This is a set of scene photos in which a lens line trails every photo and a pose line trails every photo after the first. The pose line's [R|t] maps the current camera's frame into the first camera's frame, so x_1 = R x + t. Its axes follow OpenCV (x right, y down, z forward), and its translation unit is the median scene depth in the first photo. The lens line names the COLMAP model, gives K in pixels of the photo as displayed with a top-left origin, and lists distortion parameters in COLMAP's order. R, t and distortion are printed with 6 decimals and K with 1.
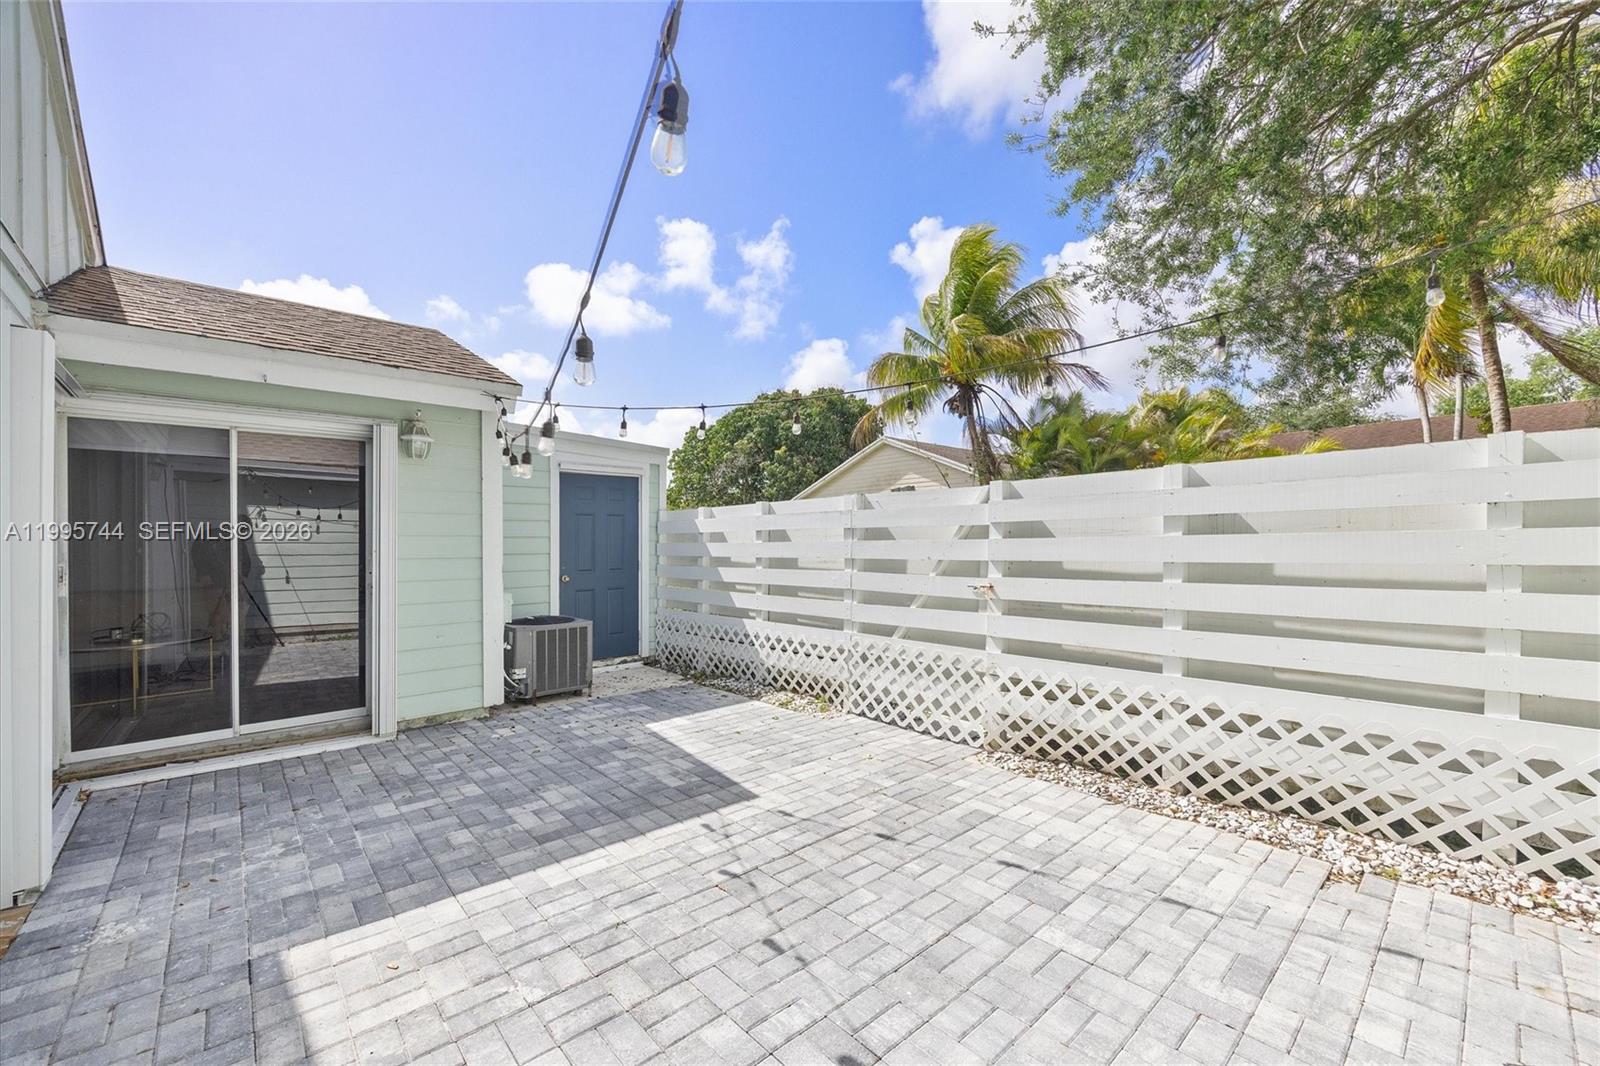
lens RADIAL K [[649.3, 0, 800.7], [0, 649.3, 539.5], [0, 0, 1]] dist [-0.002610, 0.000601]
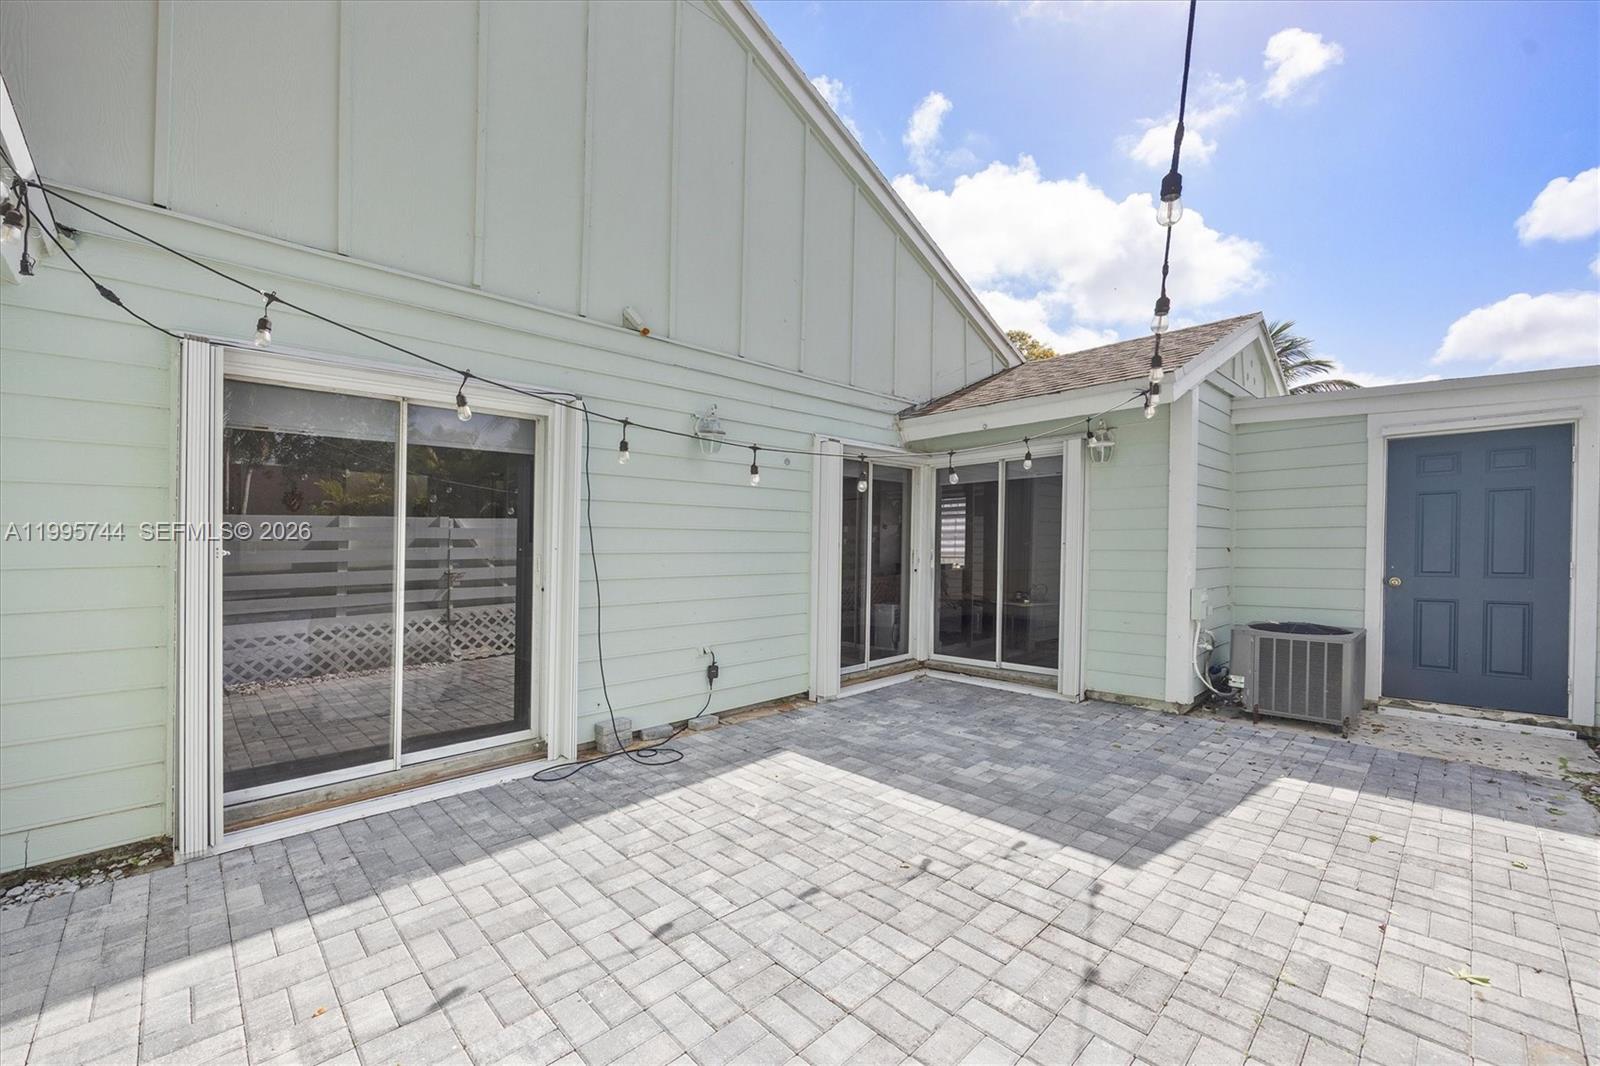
lens RADIAL K [[627.4, 0, 795.8], [0, 627.4, 538.0], [0, 0, 1]] dist [-0.002288, -0.000313]
pose [[0.043057, -0.003482, -0.999067, 0.684377], [0.013847, 0.999900, -0.002888, 0.005592], [0.998977, -0.013709, 0.043101, 0.608838]]
